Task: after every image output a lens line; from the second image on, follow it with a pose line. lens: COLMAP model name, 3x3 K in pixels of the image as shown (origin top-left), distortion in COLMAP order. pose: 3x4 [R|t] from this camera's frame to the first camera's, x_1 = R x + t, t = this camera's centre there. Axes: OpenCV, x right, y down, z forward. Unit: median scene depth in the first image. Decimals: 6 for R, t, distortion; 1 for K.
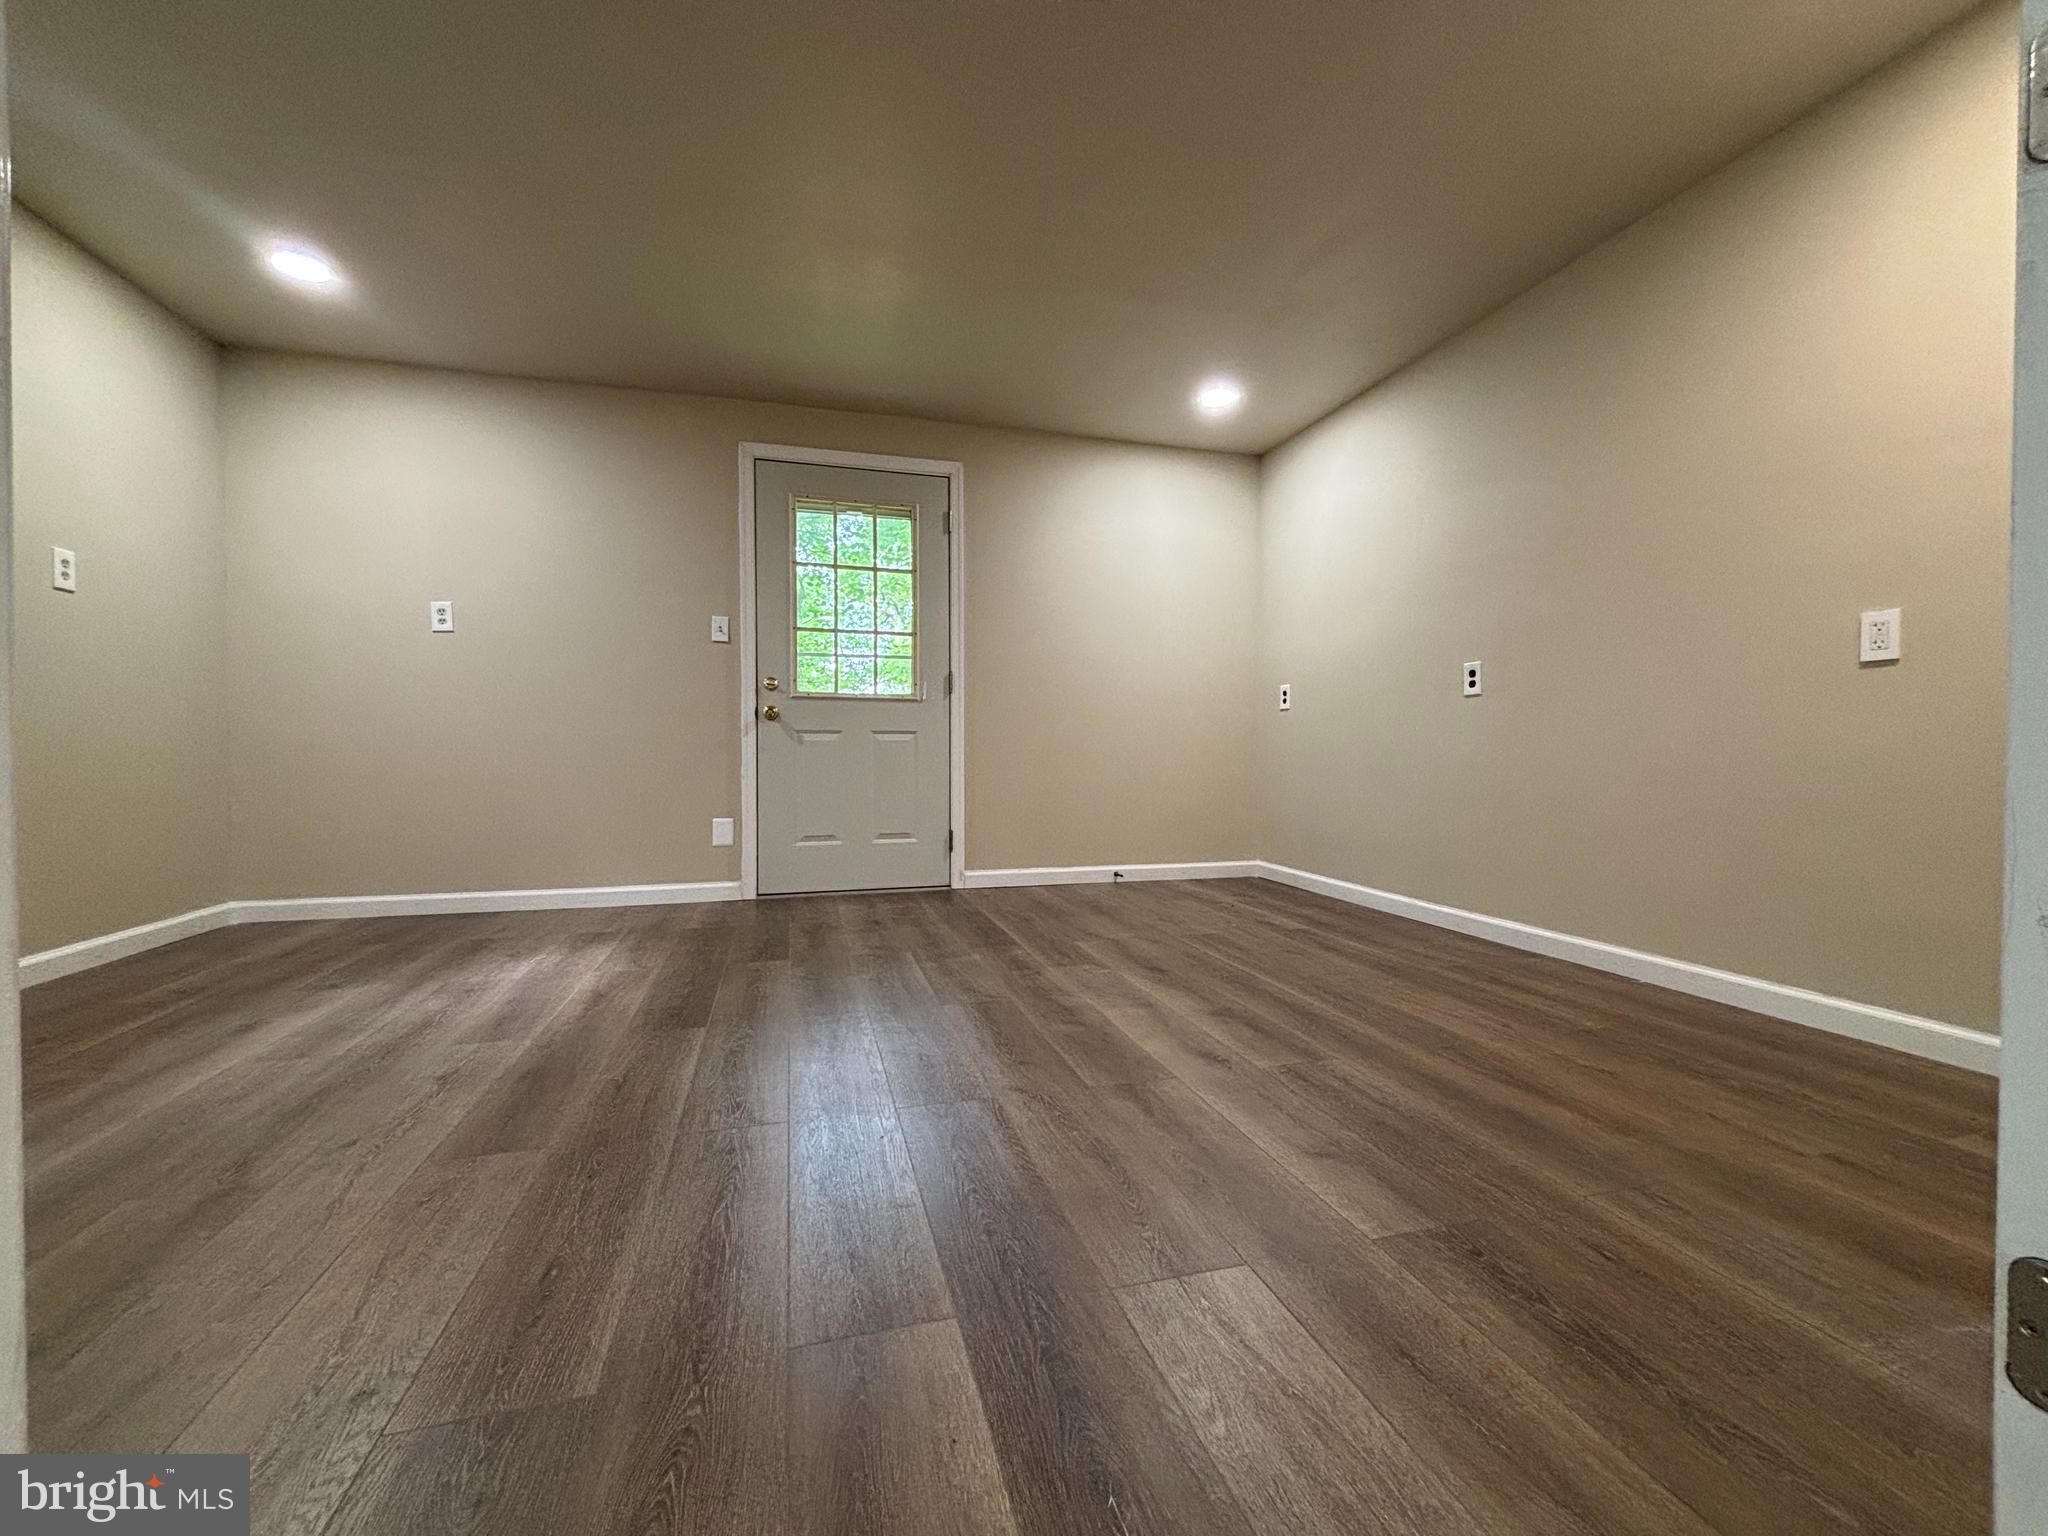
lens RADIAL K [[816.4, 0, 1016.8], [0, 816.4, 762.5], [0, 0, 1]] dist [-0.003762, -0.000357]
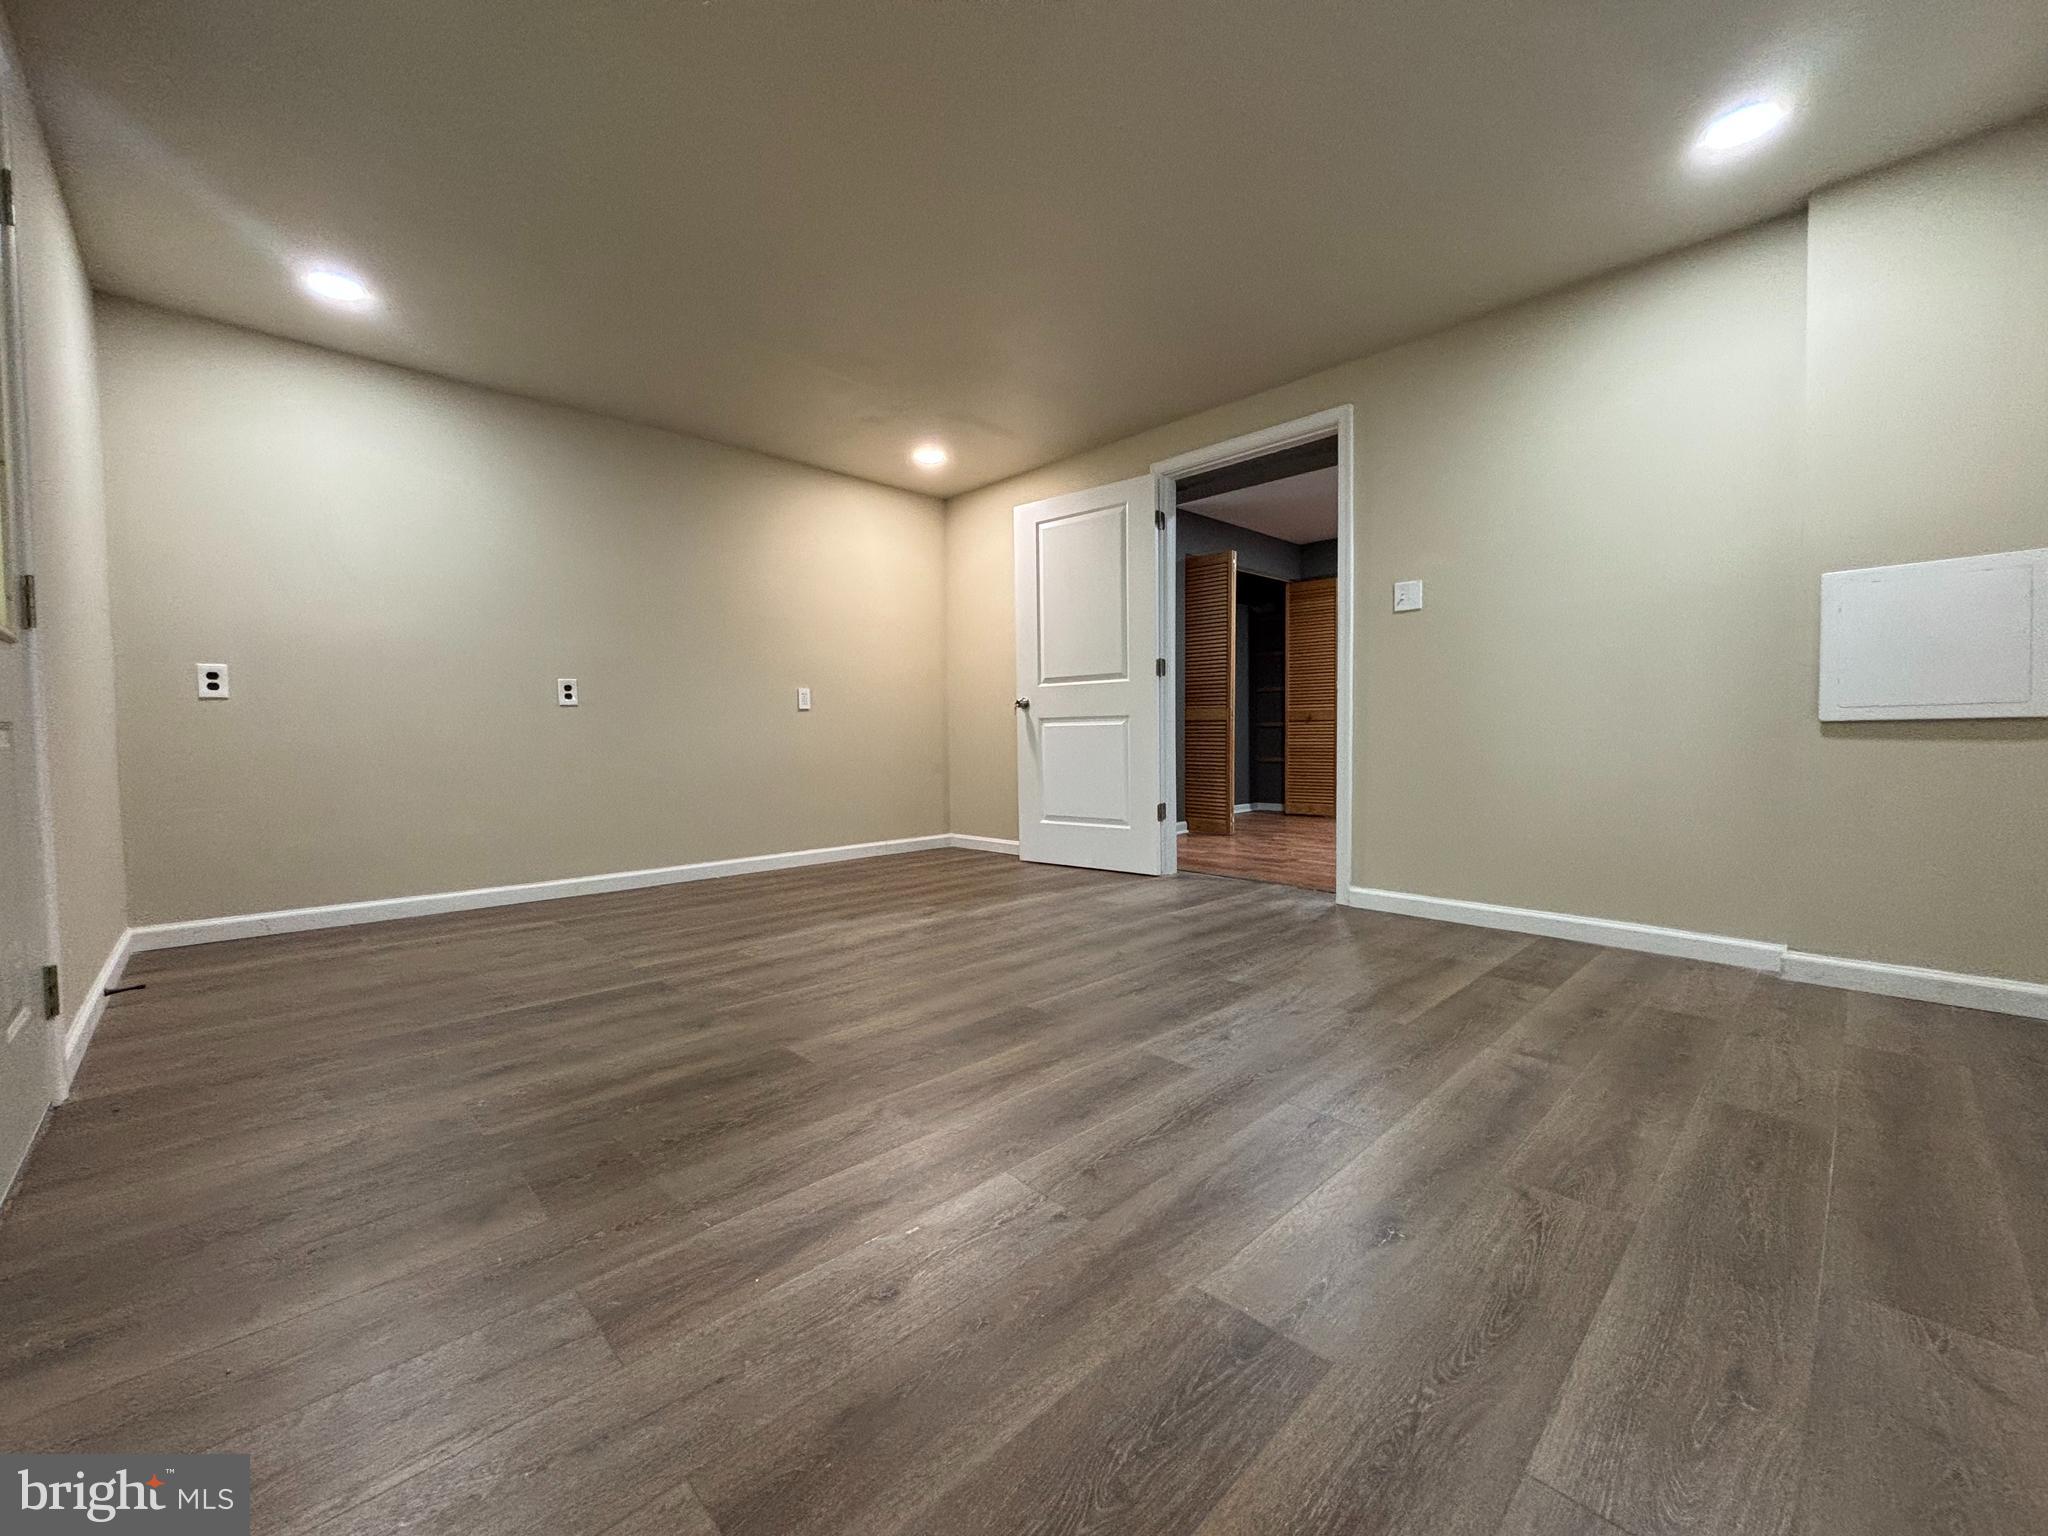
lens RADIAL K [[821.7, 0, 1030.6], [0, 821.7, 763.6], [0, 0, 1]] dist [0.001147, -0.000384]
pose [[-0.486734, -0.028493, 0.873085, -1.415305], [0.021418, 0.998778, 0.044535, -0.055142], [-0.873288, 0.040377, -0.485529, 1.601913]]
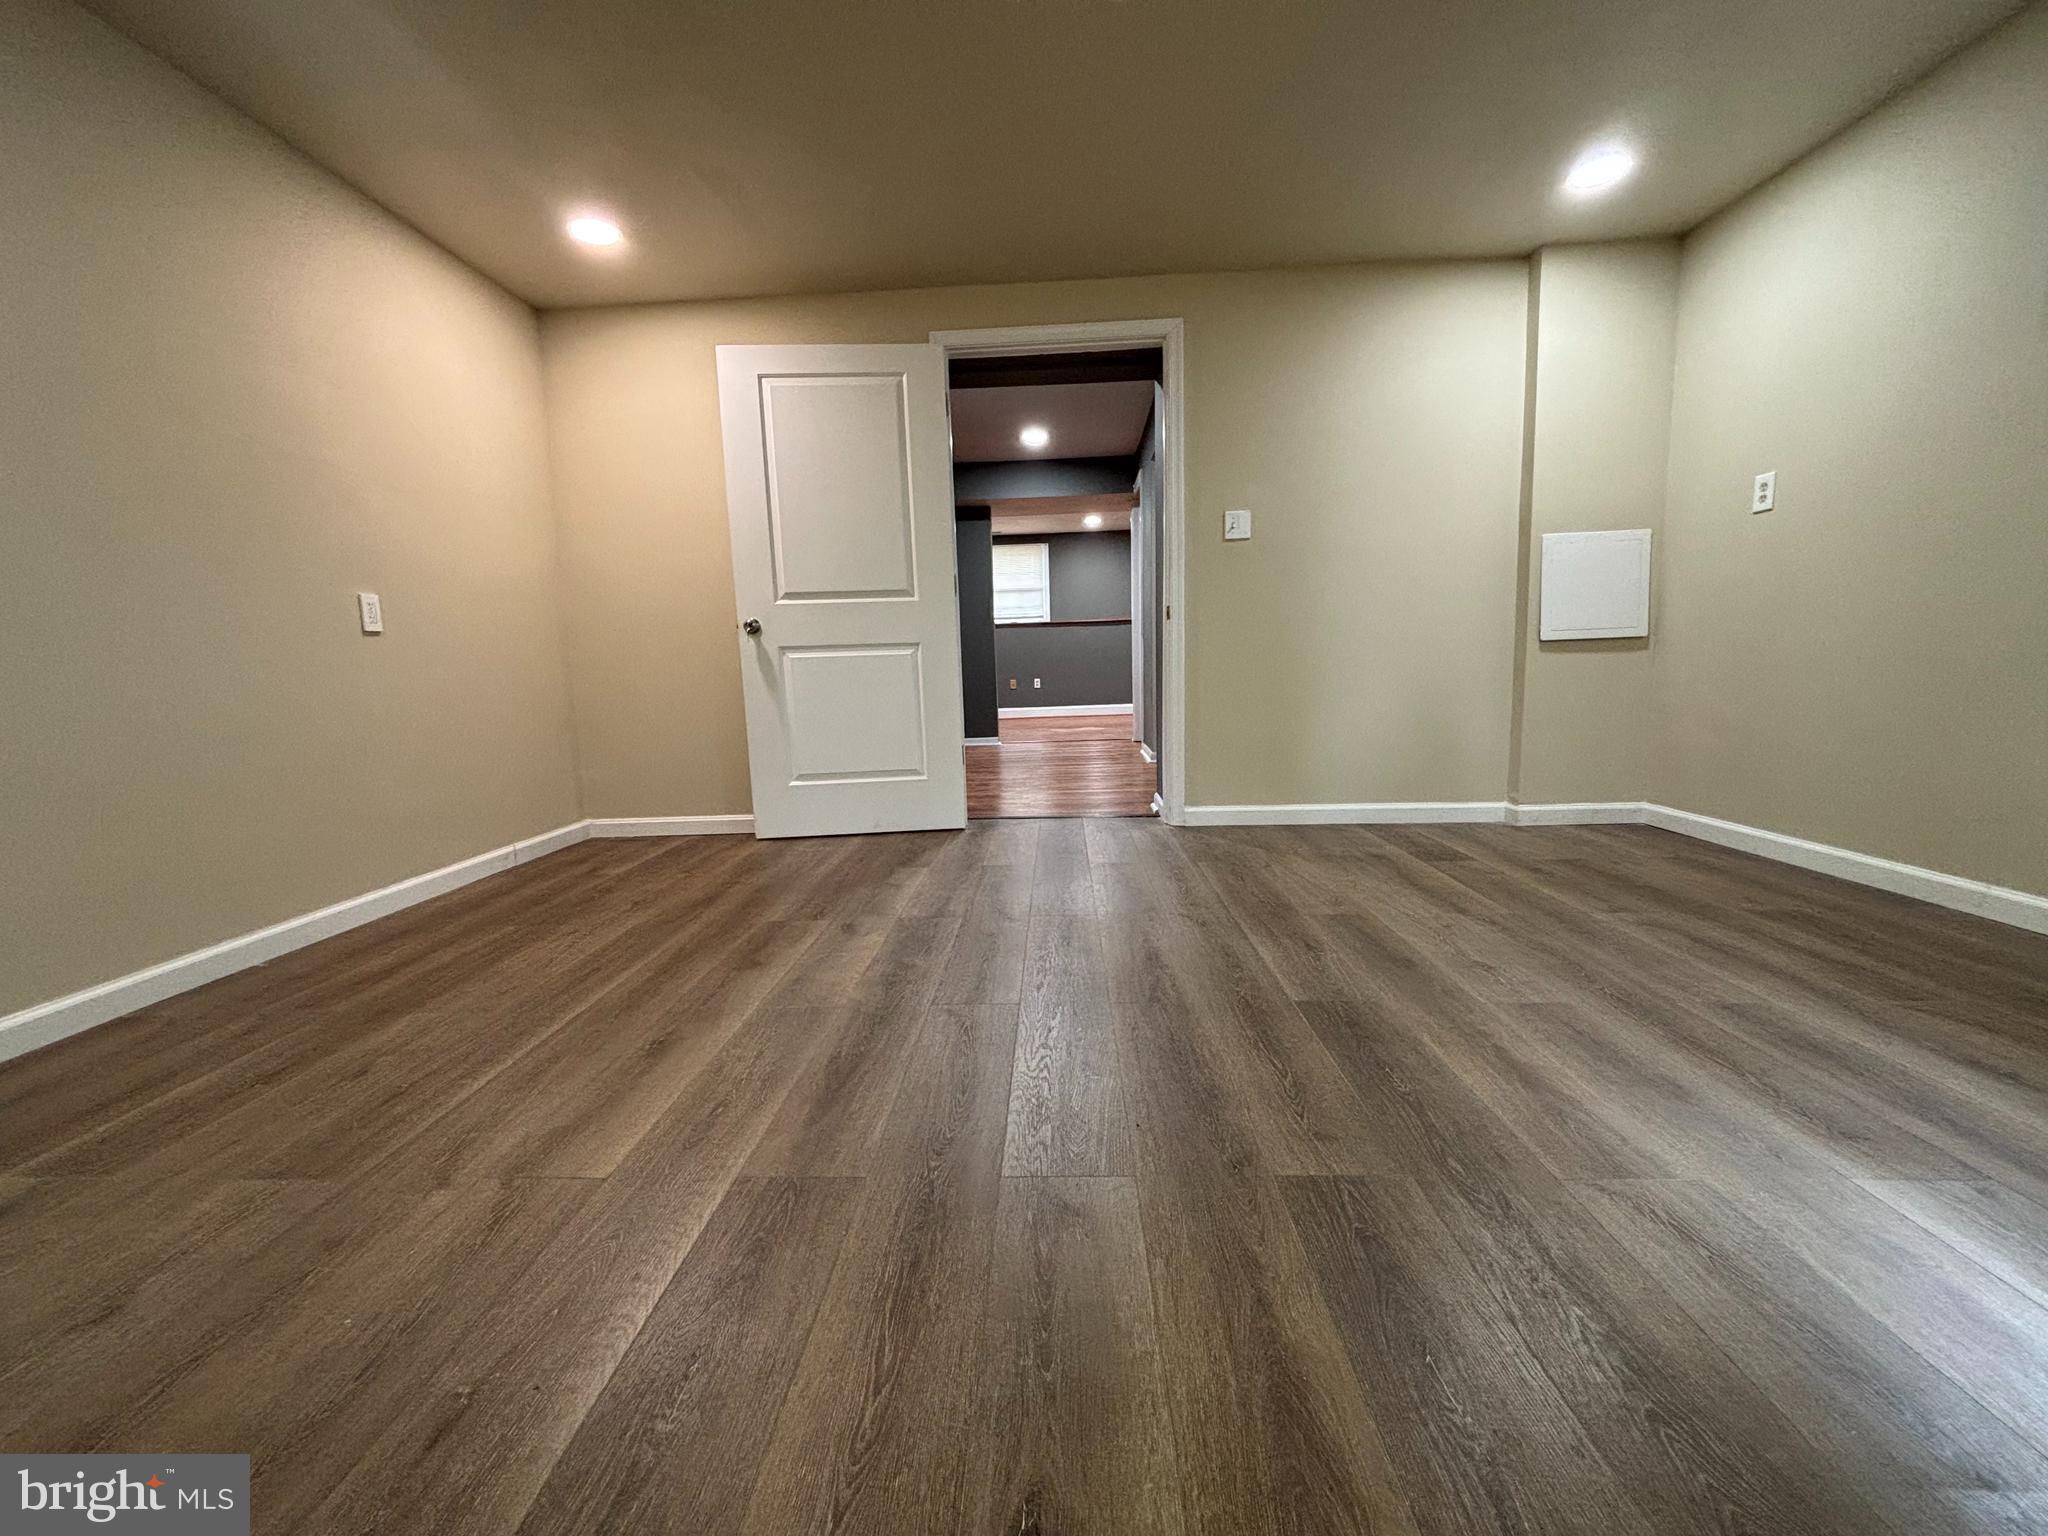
lens RADIAL K [[821.7, 0, 1030.6], [0, 821.7, 763.6], [0, 0, 1]] dist [0.001147, -0.000384]
pose [[-0.953503, -0.010259, 0.301210, -0.395785], [0.033541, 0.989600, 0.139881, -0.060792], [-0.299513, 0.143480, -0.943242, 1.976552]]
